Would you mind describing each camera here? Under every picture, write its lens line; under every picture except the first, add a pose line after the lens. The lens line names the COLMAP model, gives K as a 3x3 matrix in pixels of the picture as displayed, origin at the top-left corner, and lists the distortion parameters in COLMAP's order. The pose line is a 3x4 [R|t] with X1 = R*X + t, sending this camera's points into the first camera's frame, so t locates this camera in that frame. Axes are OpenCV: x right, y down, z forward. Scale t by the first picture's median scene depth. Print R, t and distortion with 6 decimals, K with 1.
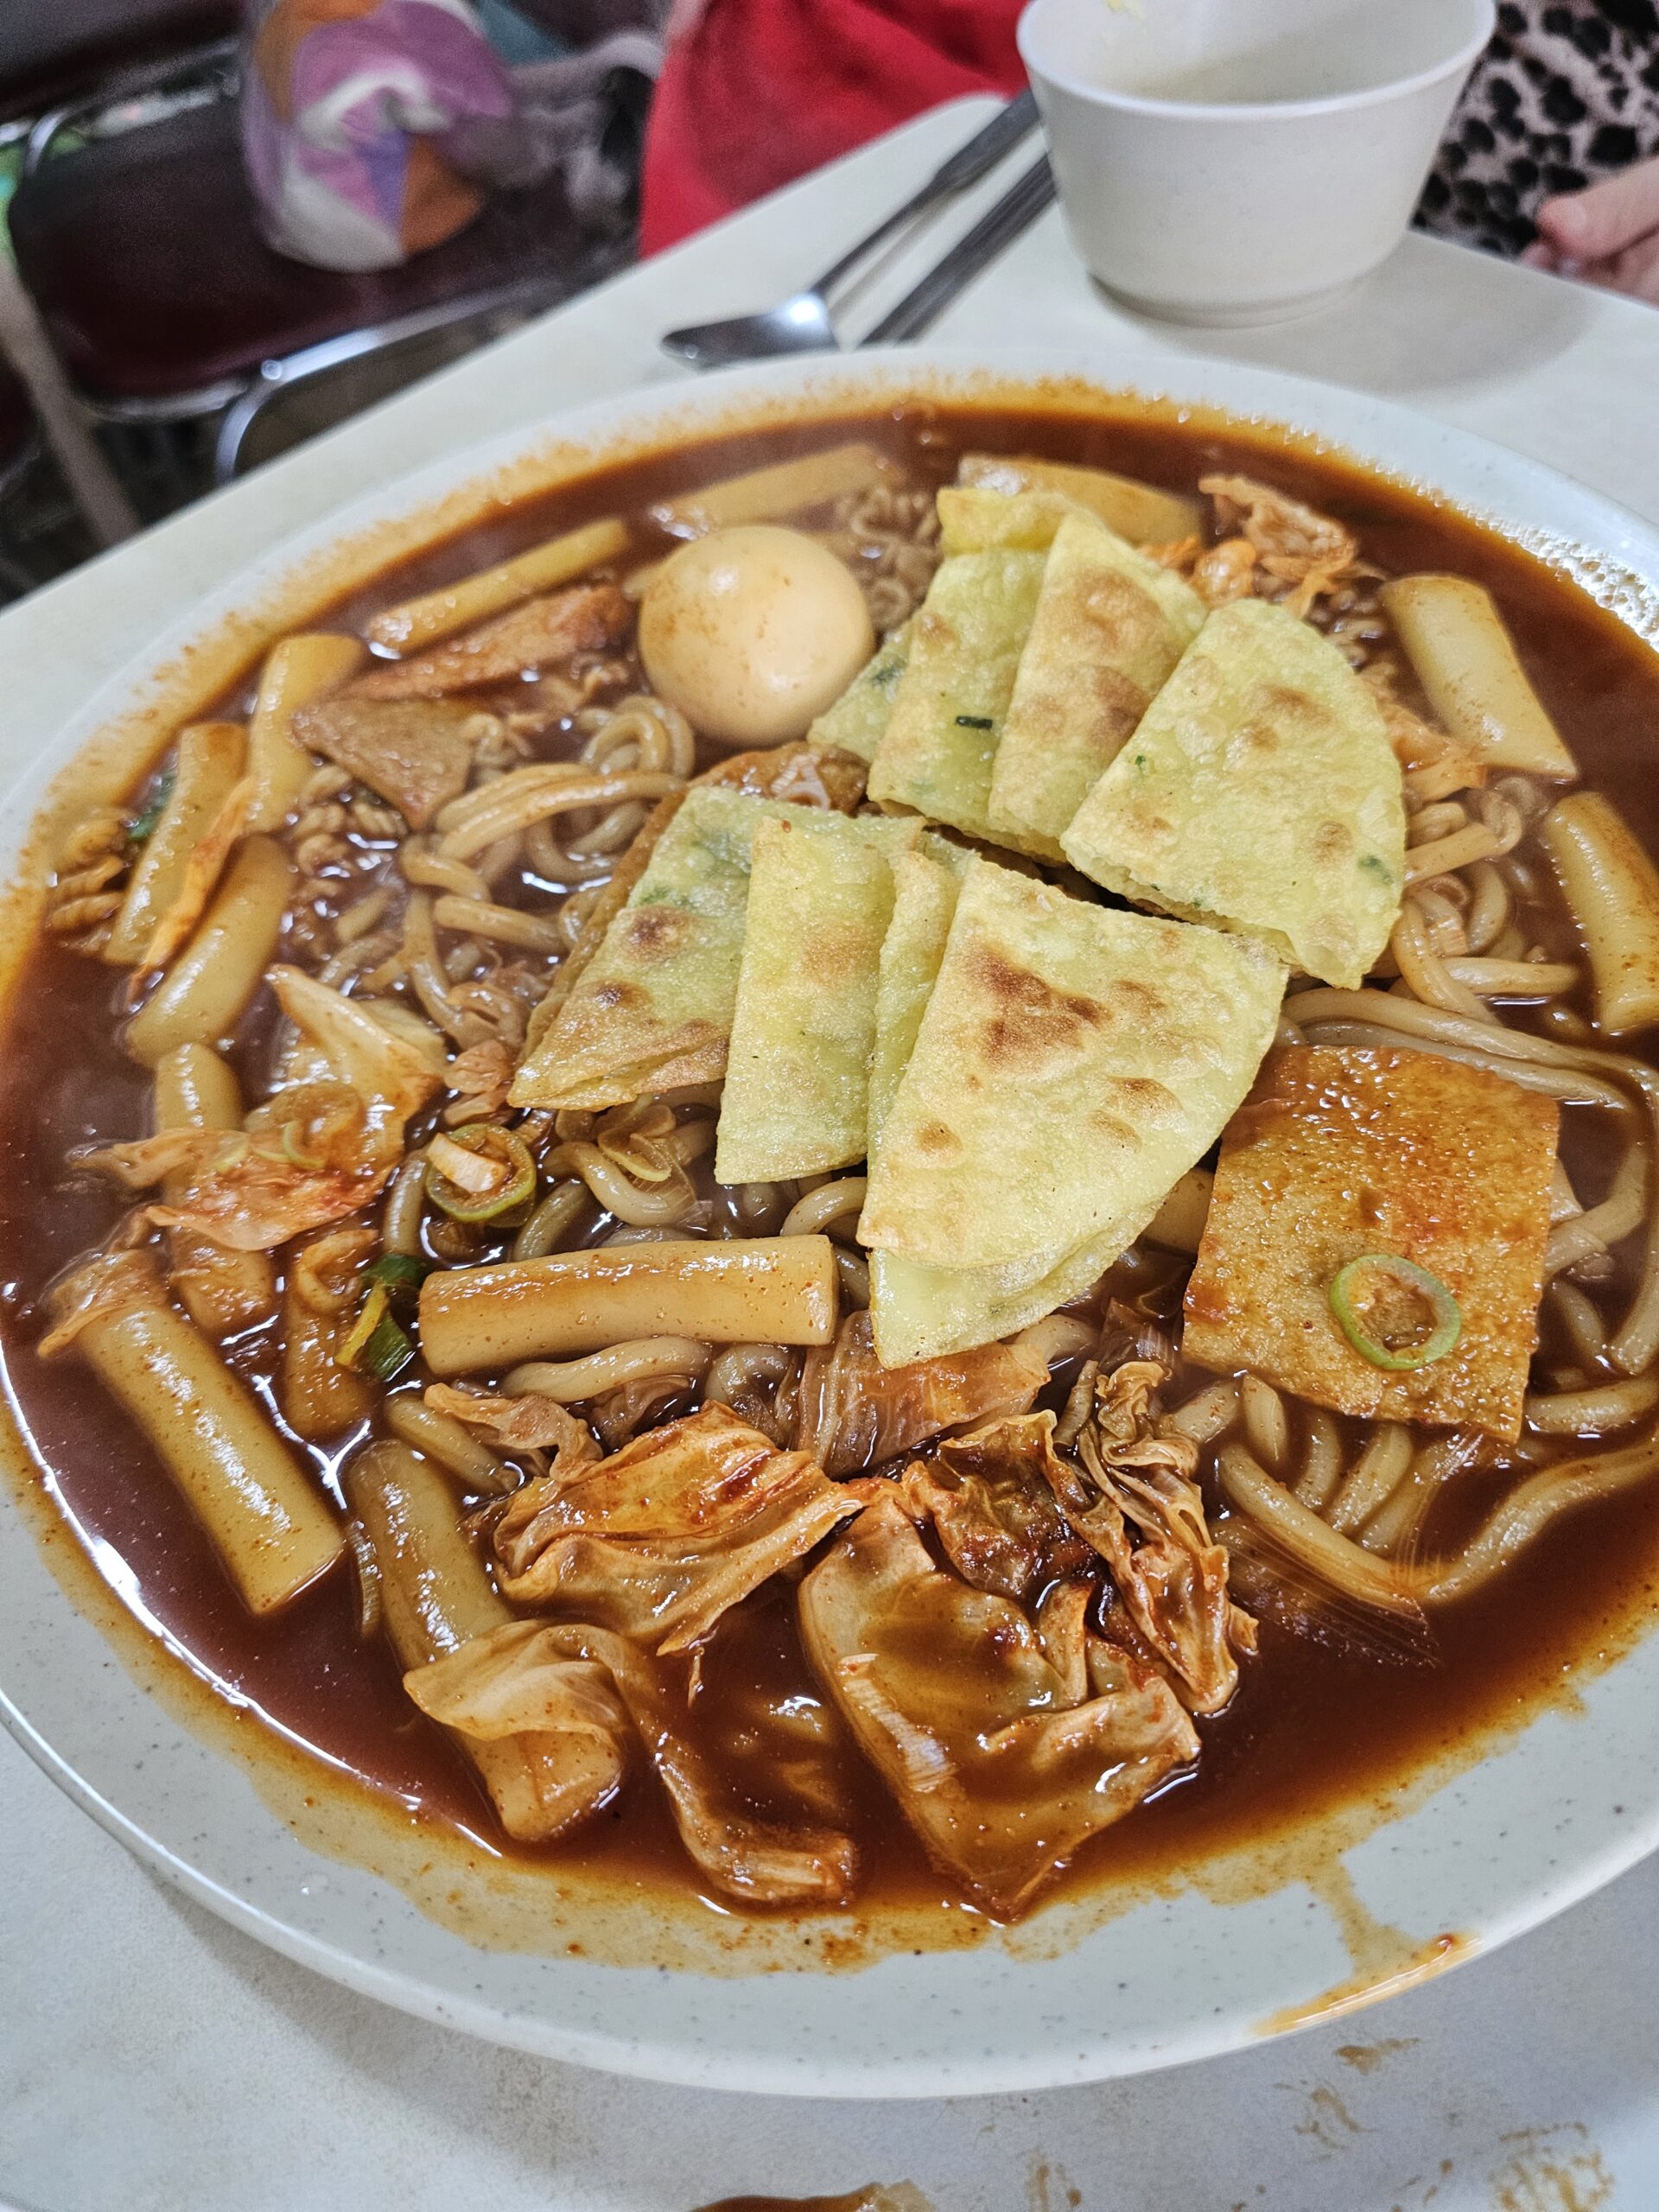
lens RADIAL K [[1531.4, 0, 819.1], [0, 1531.4, 1065.2], [0, 0, 1]] dist [-0.020452, -0.011189]
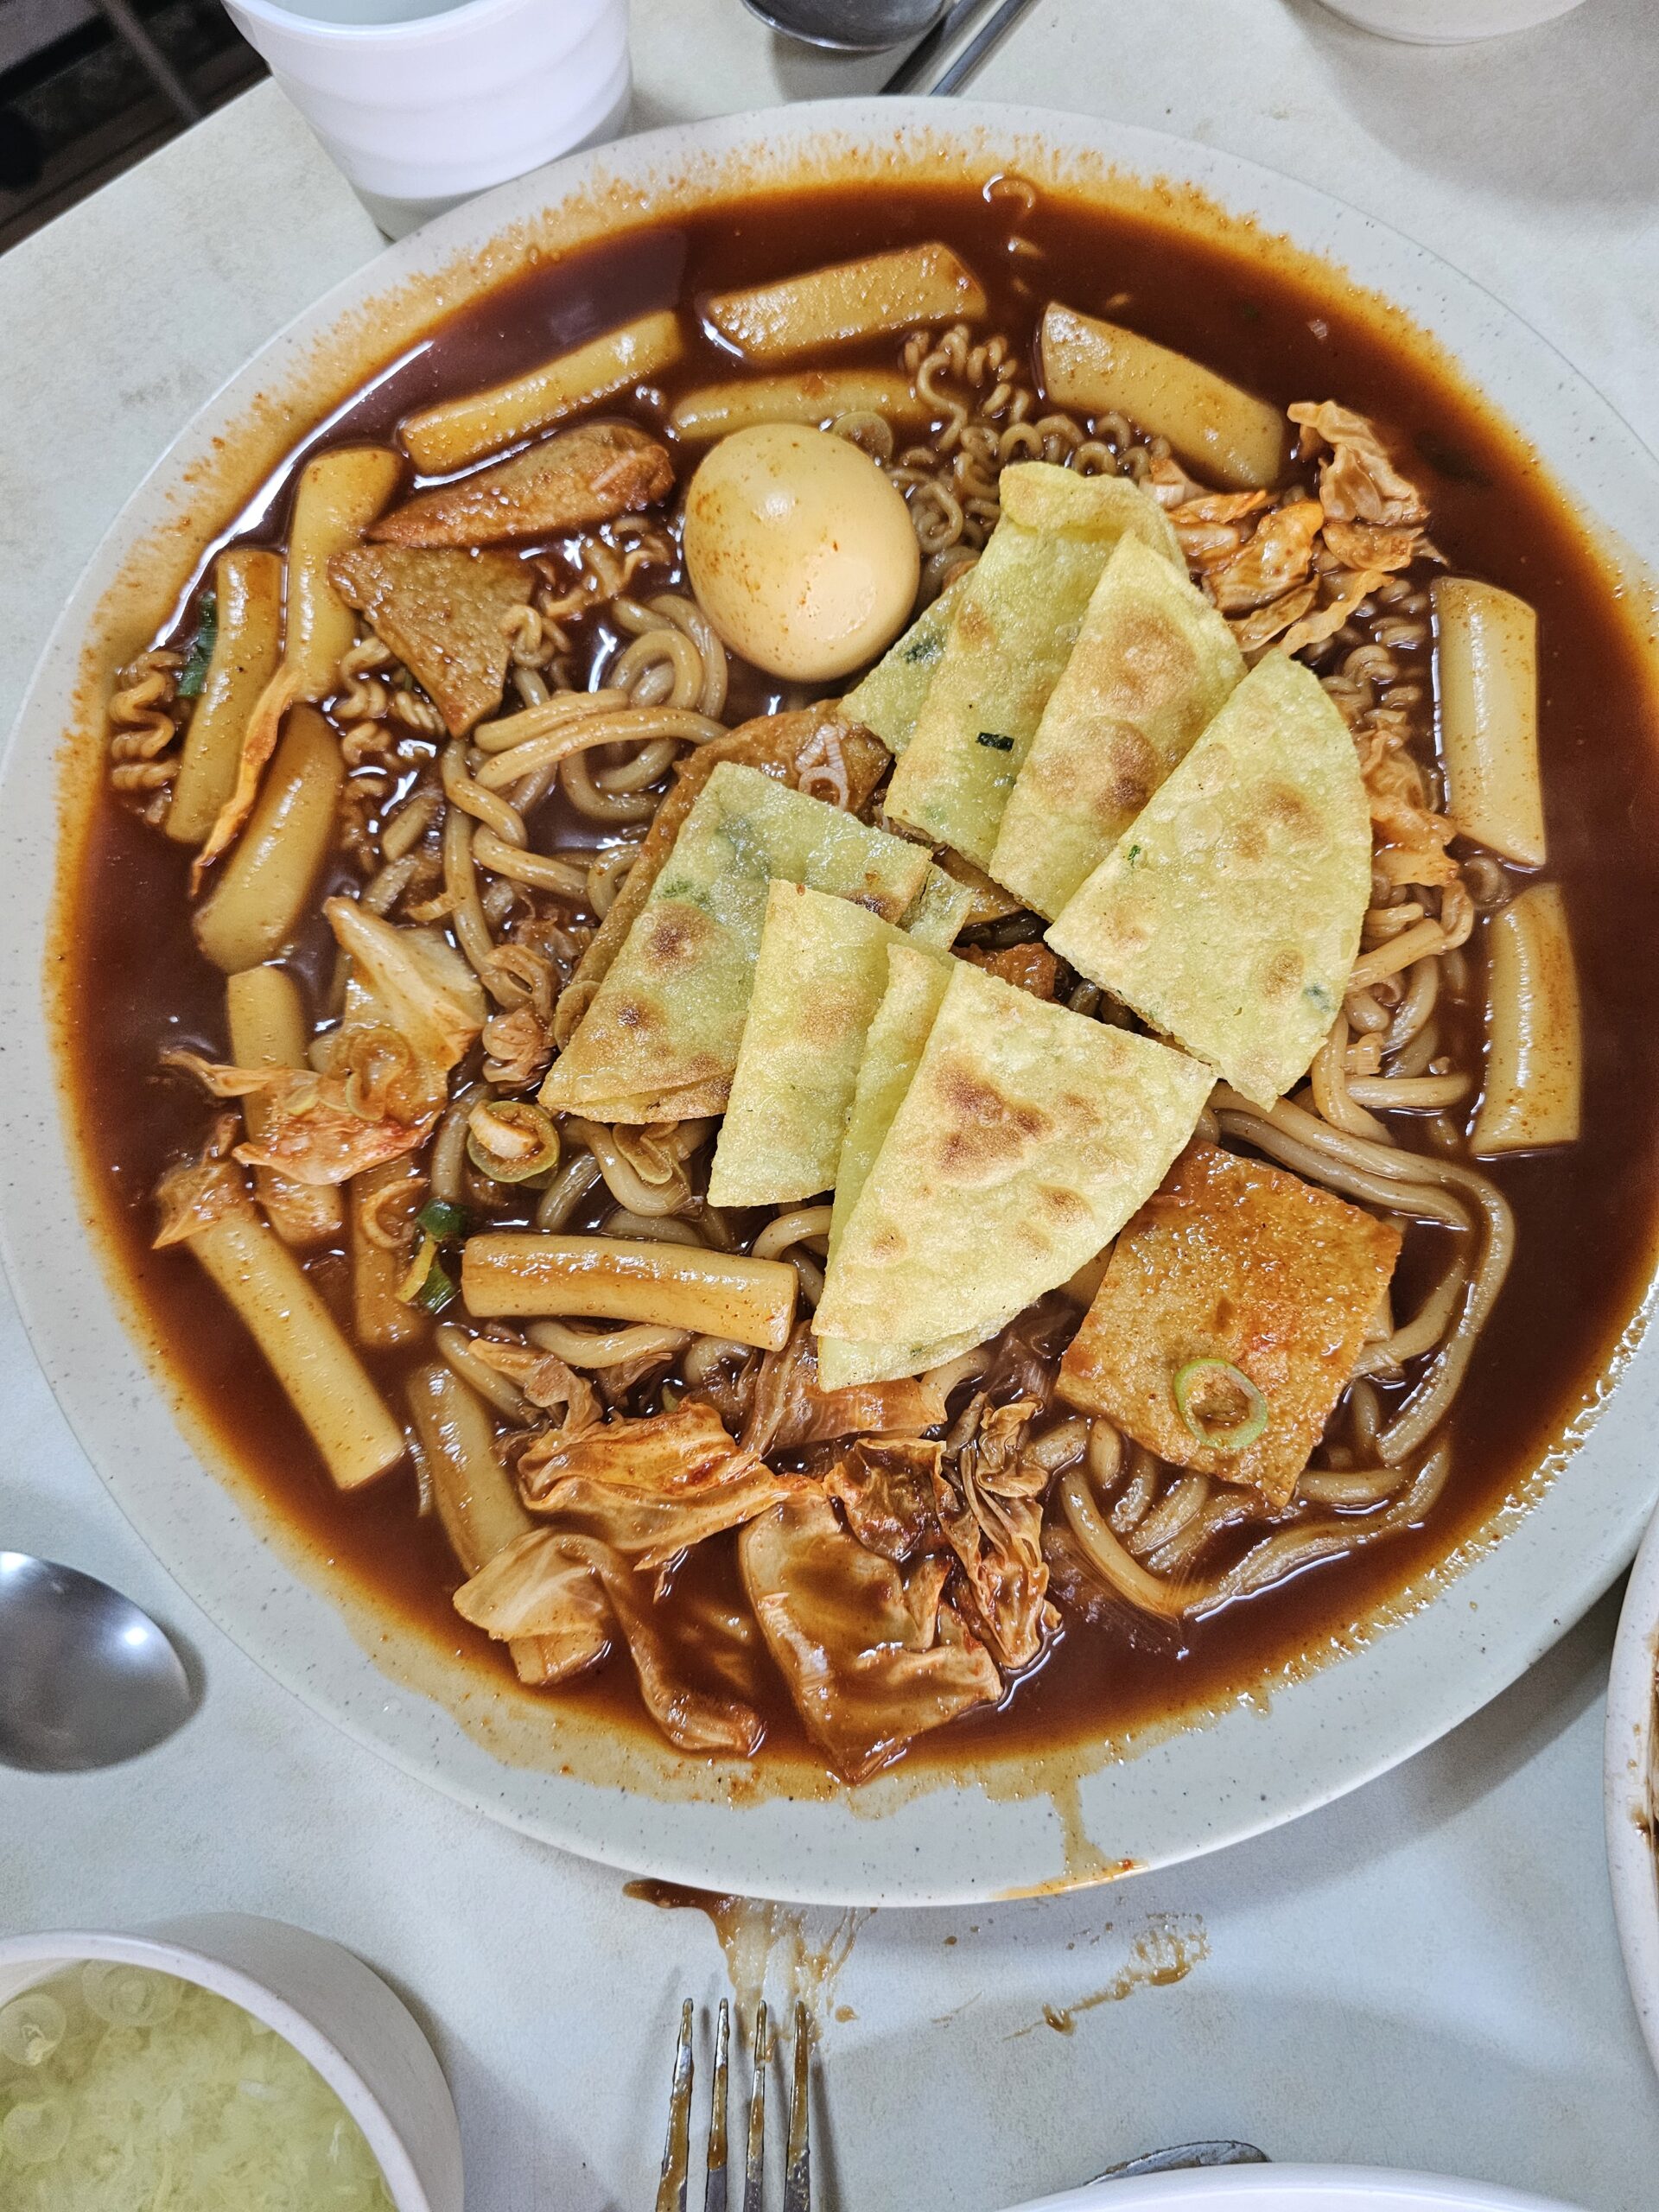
lens RADIAL K [[1531.4, 0, 816.2], [0, 1531.4, 1099.8], [0, 0, 1]] dist [-0.020452, -0.011189]
pose [[0.993008, 0.114729, 0.027778, -0.025945], [-0.115431, 0.894532, 0.431842, -0.554662], [0.024696, -0.432029, 0.901521, -0.059838]]
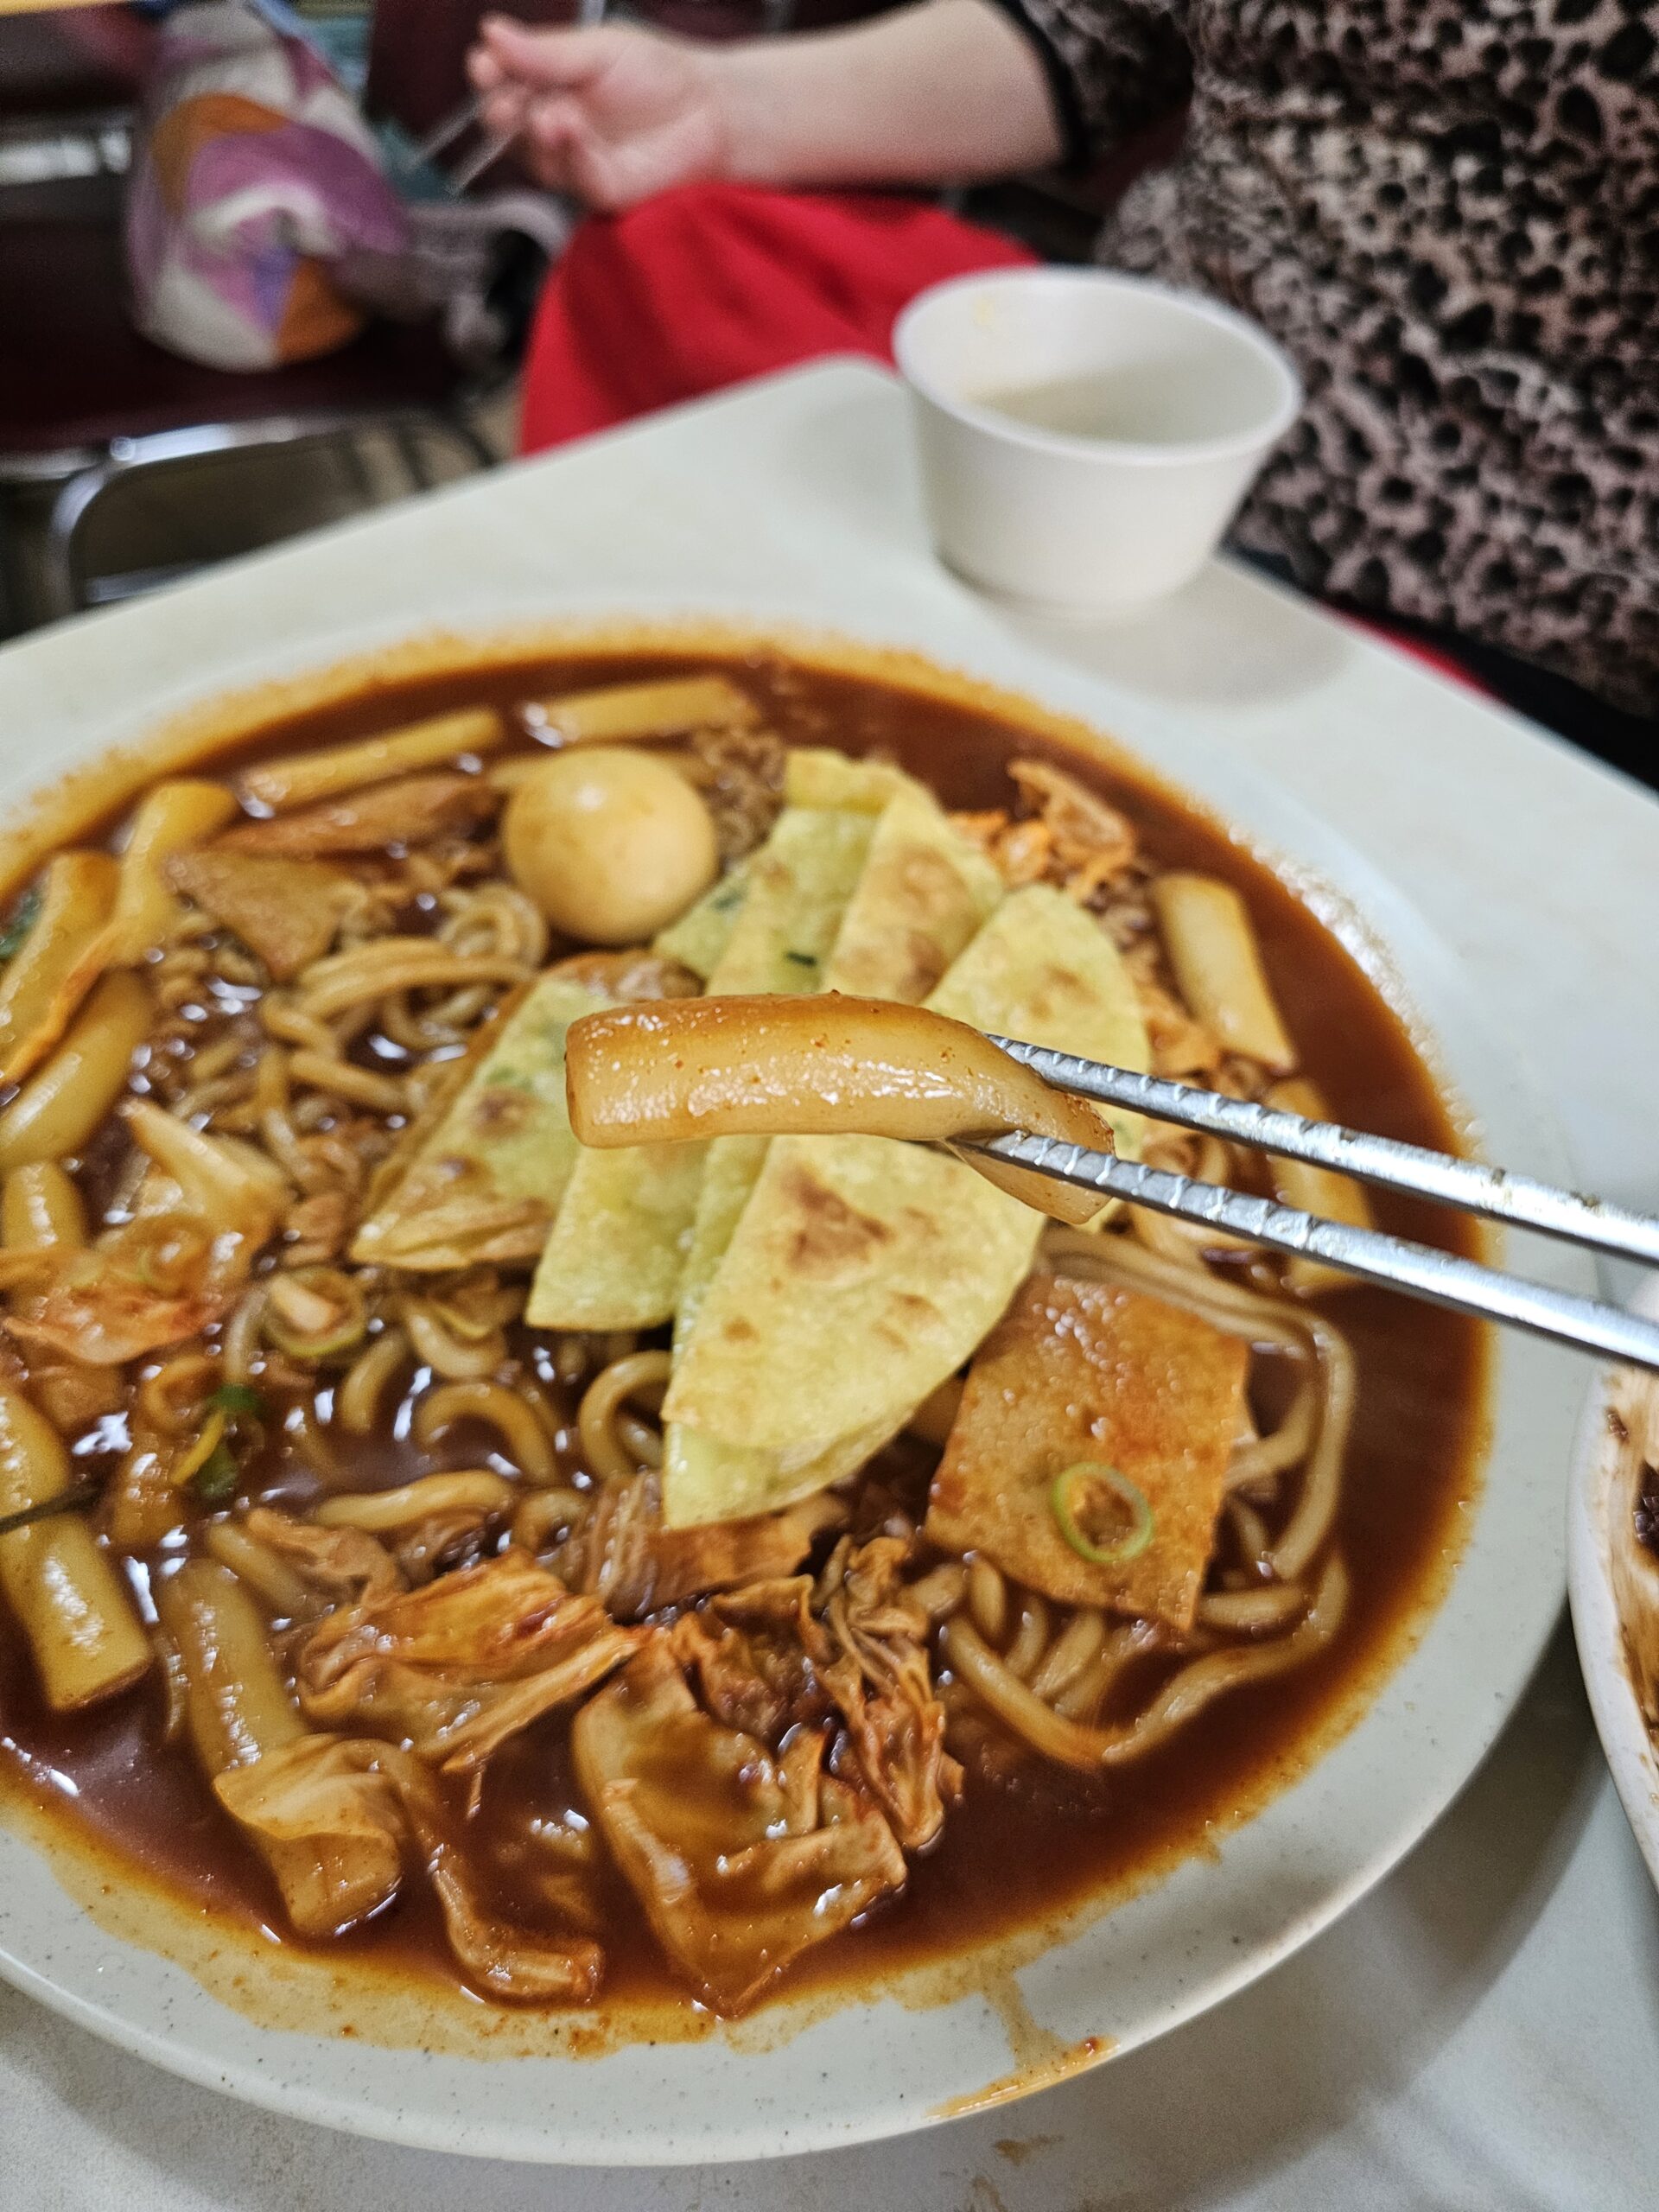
lens RADIAL K [[1531.4, 0, 827.6], [0, 1531.4, 1107.2], [0, 0, 1]] dist [-0.020452, -0.011189]
pose [[0.981343, 0.117745, 0.151990, -0.049209], [-0.107270, 0.991367, -0.075399, -0.038288], [-0.159556, 0.057688, 0.985502, -0.155146]]
